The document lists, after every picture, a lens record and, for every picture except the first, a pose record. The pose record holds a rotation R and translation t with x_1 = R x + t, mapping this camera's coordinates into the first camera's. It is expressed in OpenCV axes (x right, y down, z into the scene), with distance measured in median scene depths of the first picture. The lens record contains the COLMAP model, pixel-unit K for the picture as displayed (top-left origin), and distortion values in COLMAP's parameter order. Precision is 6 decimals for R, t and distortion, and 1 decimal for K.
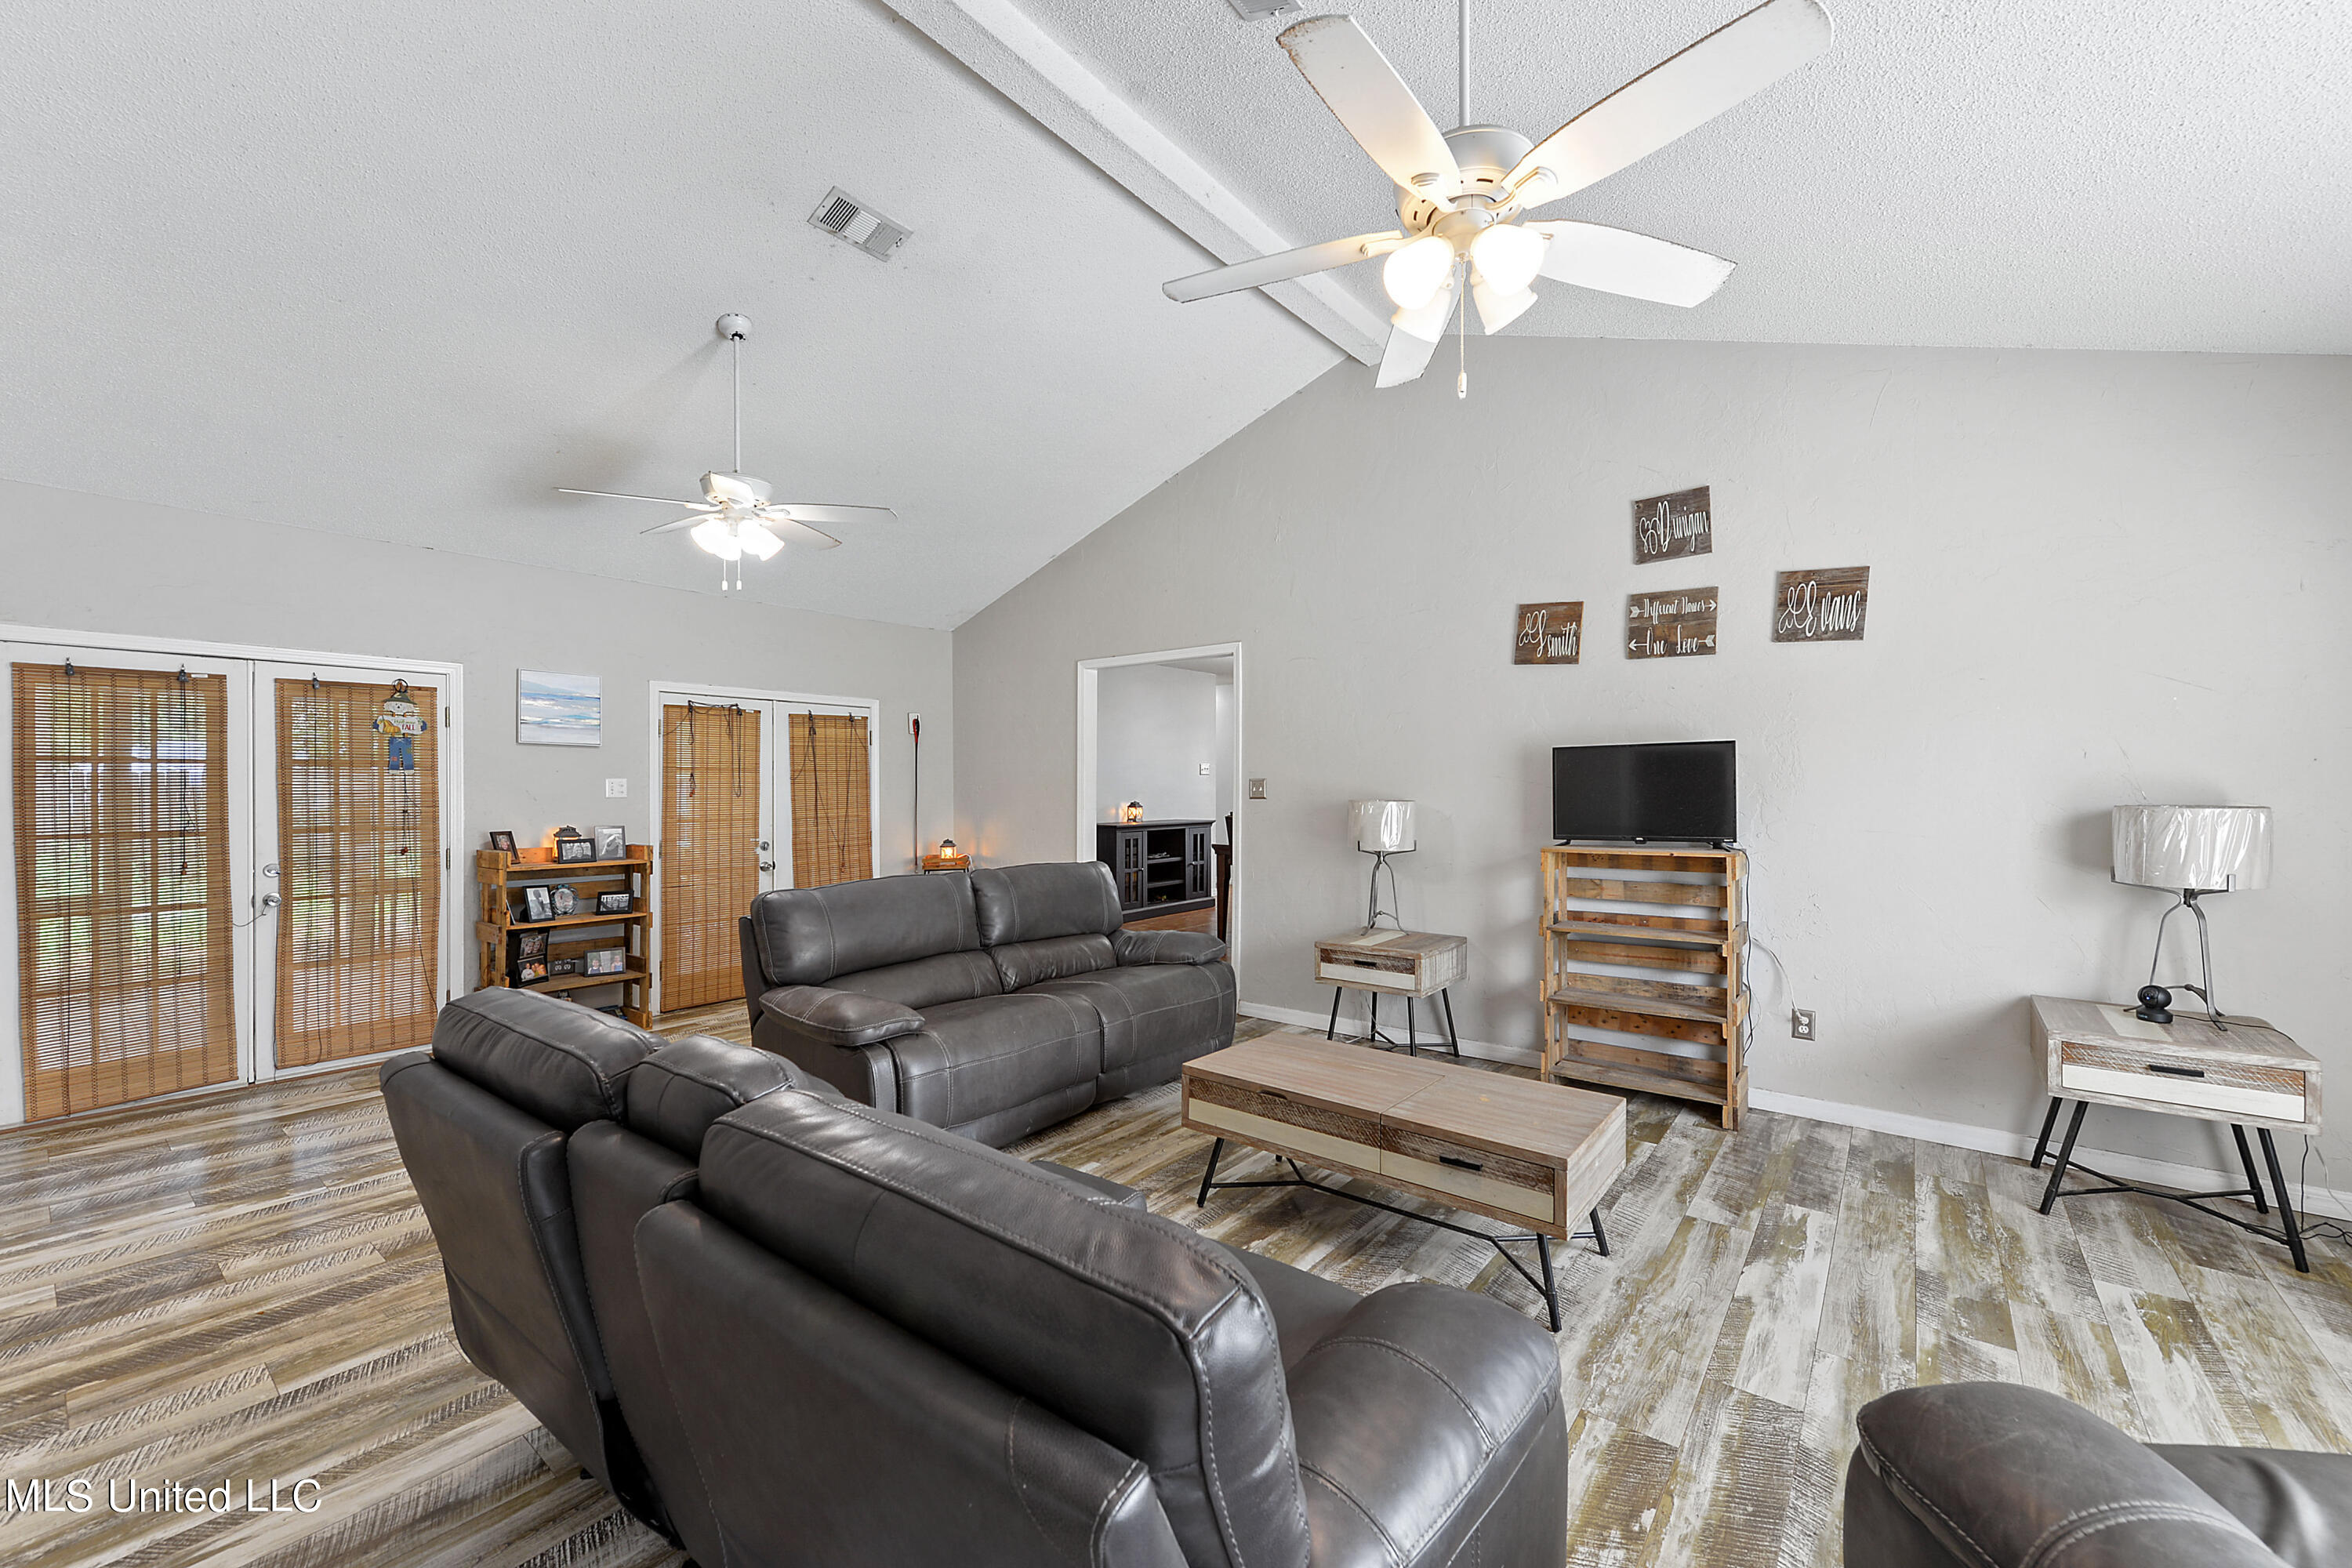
lens RADIAL K [[935.3, 0, 1165.9], [0, 935.3, 791.2], [0, 0, 1]] dist [0.009268, -0.000650]
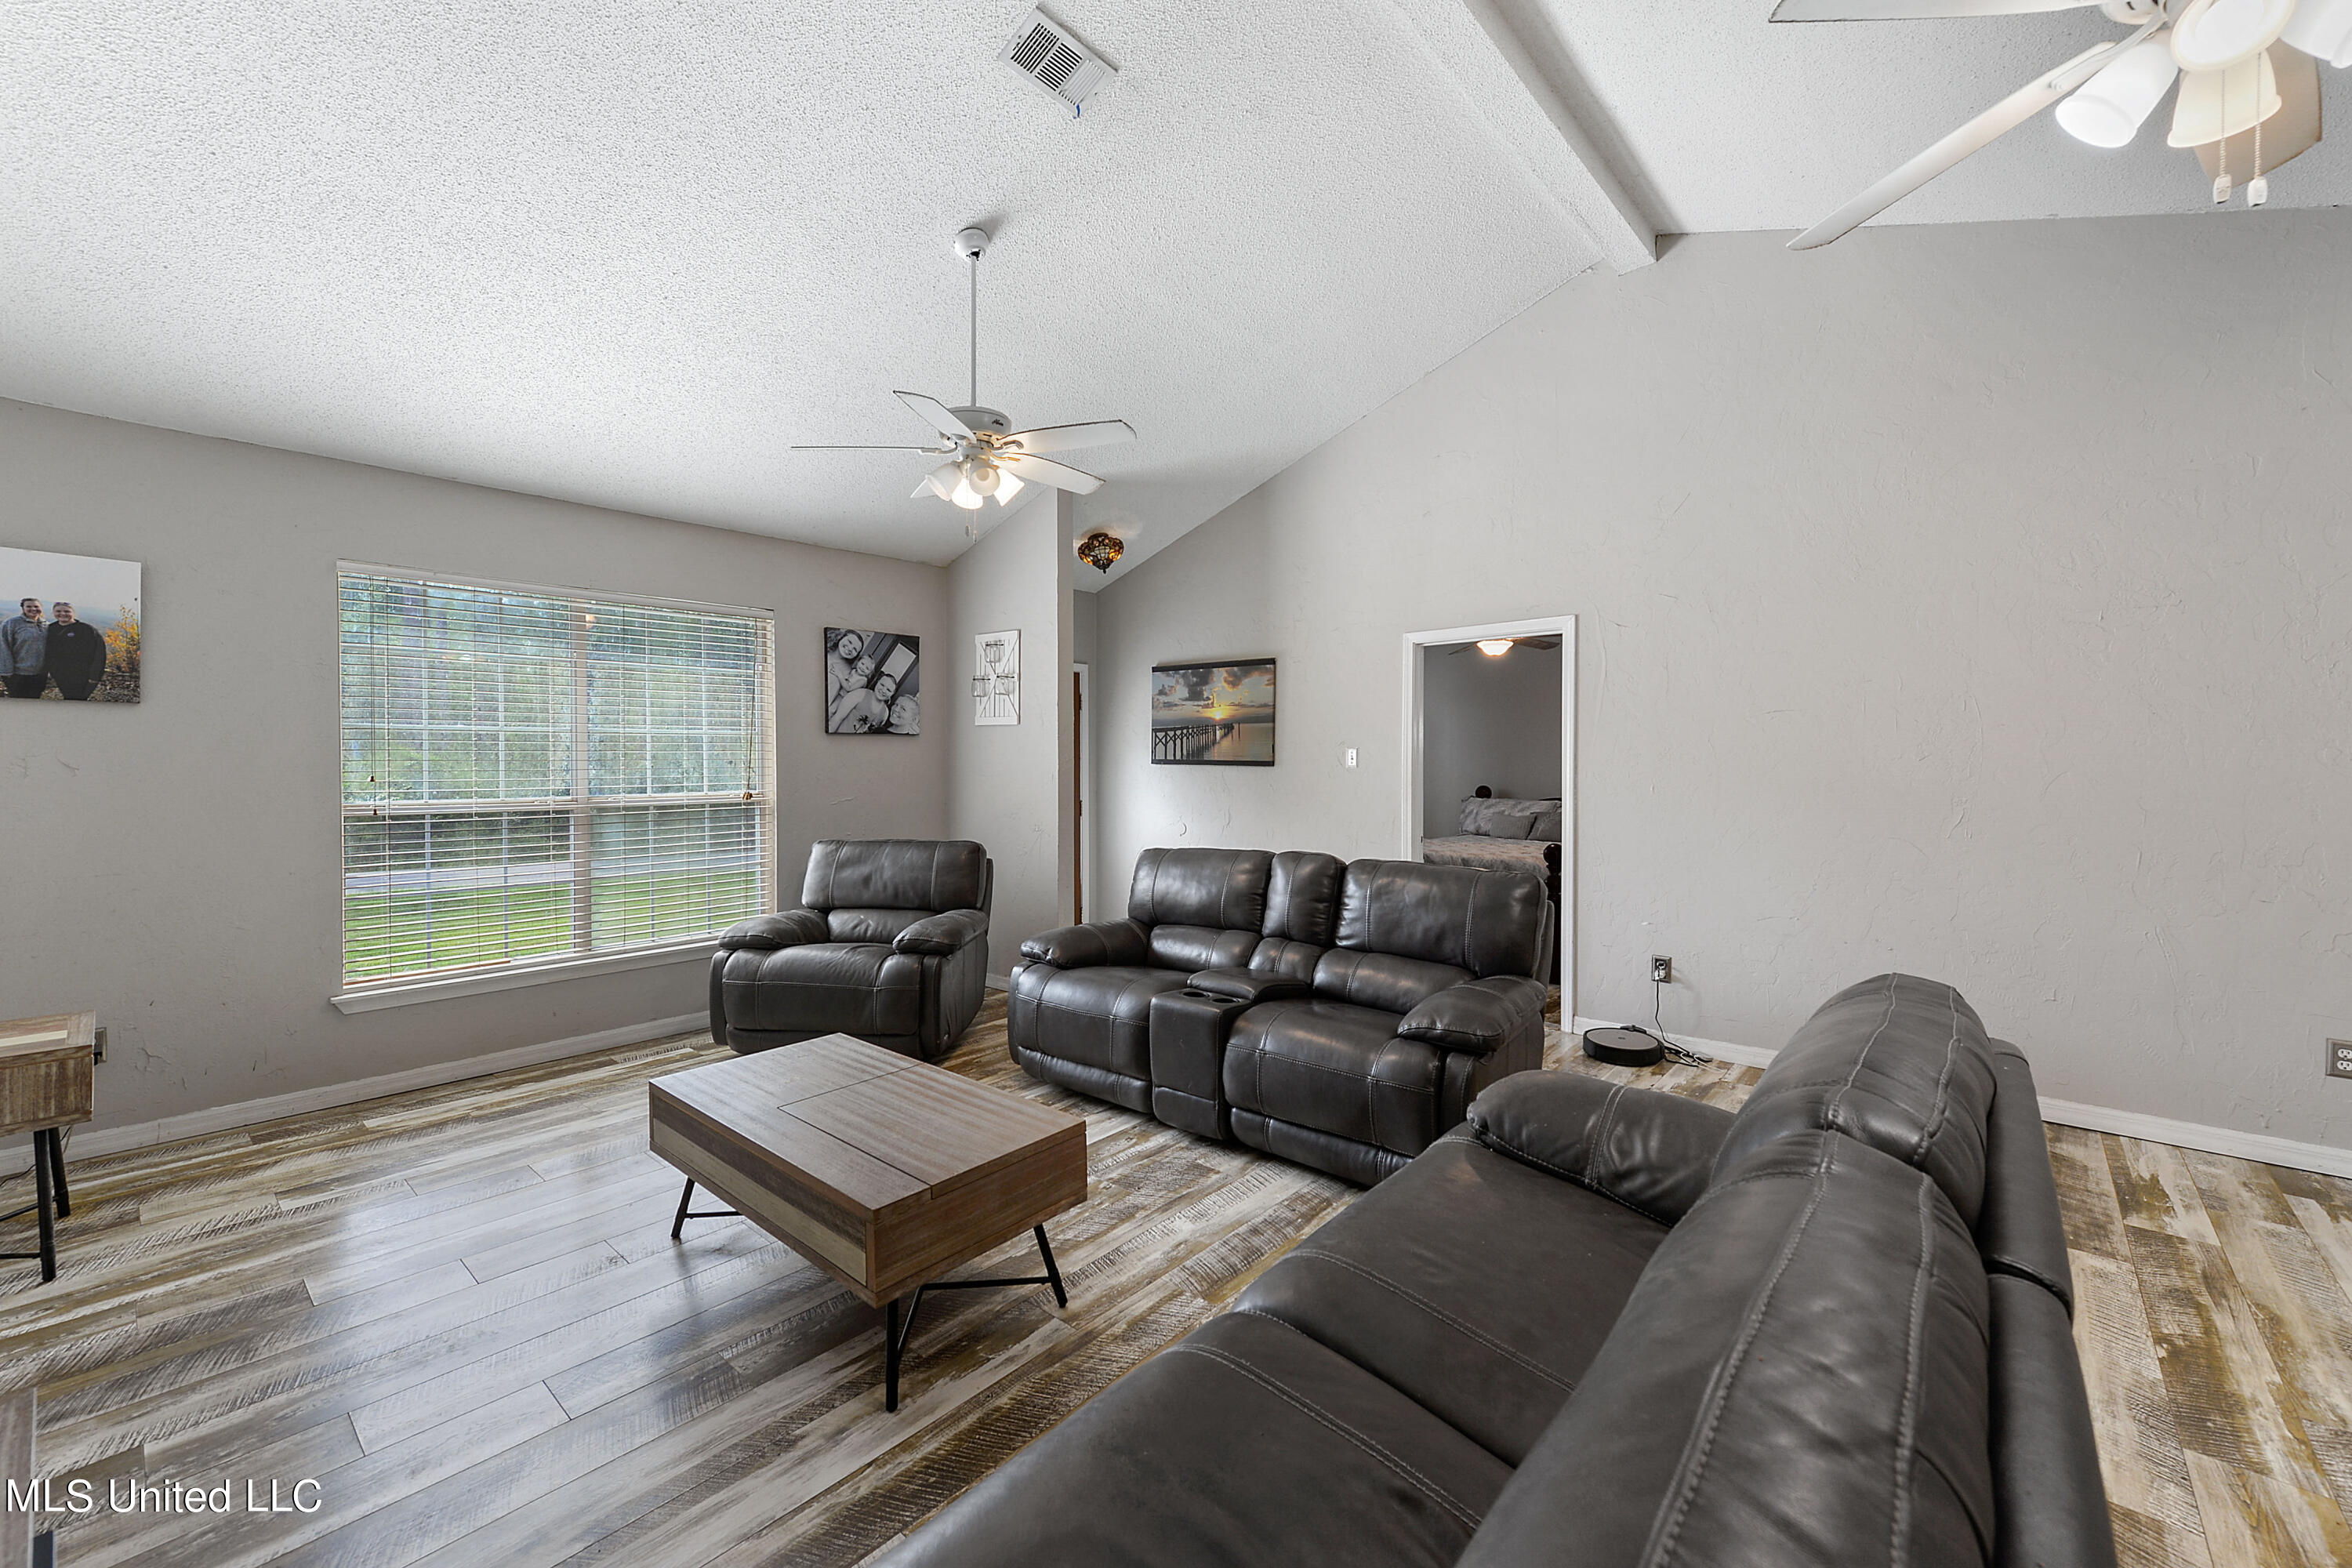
lens RADIAL K [[935.3, 0, 1156.7], [0, 935.3, 769.4], [0, 0, 1]] dist [0.009268, -0.000650]
pose [[-0.998392, 0.004317, 0.056526, -0.060394], [0.005000, 0.999916, 0.011946, -0.003467], [-0.056470, 0.012209, -0.998330, 1.242518]]
